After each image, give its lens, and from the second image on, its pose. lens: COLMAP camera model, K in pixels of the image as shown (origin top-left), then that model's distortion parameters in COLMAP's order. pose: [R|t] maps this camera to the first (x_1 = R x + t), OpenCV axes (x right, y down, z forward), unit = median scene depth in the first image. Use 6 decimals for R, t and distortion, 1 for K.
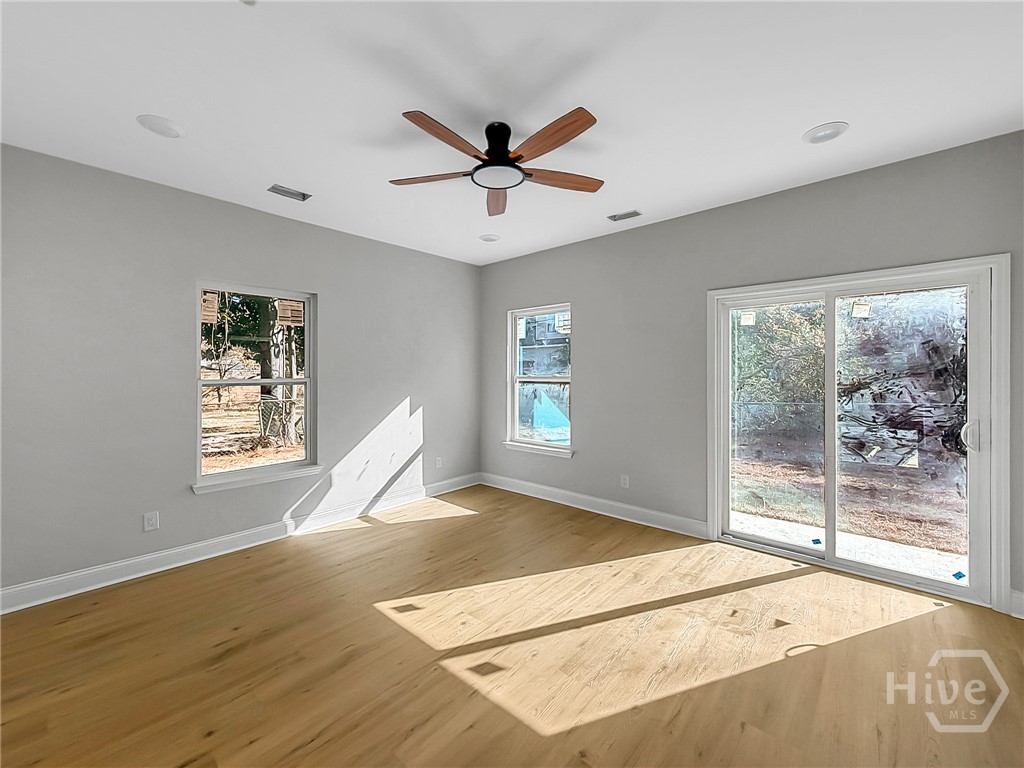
lens RADIAL K [[419.2, 0, 512.2], [0, 419.2, 370.6], [0, 0, 1]] dist [0.000221, 0.000079]
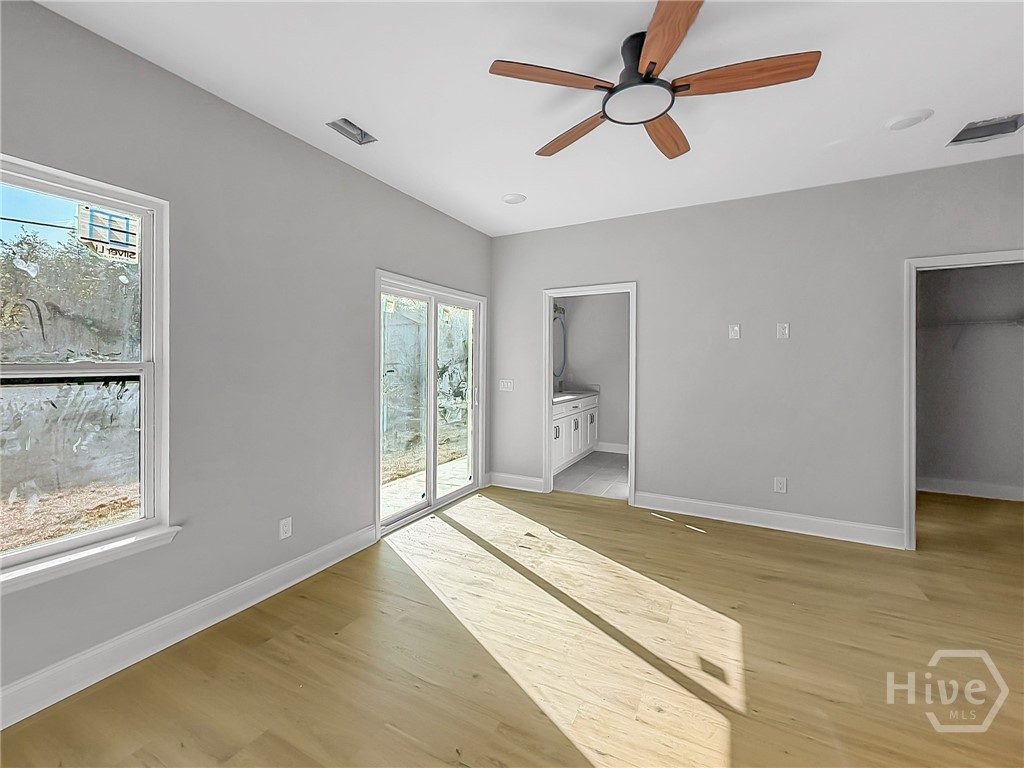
lens RADIAL K [[419.2, 0, 512.2], [0, 419.2, 370.6], [0, 0, 1]] dist [0.000221, 0.000079]
pose [[-0.230386, -0.017414, 0.972943, -0.601123], [-0.007958, 0.999840, 0.016011, 0.017488], [-0.973067, -0.004054, -0.230488, 1.151164]]
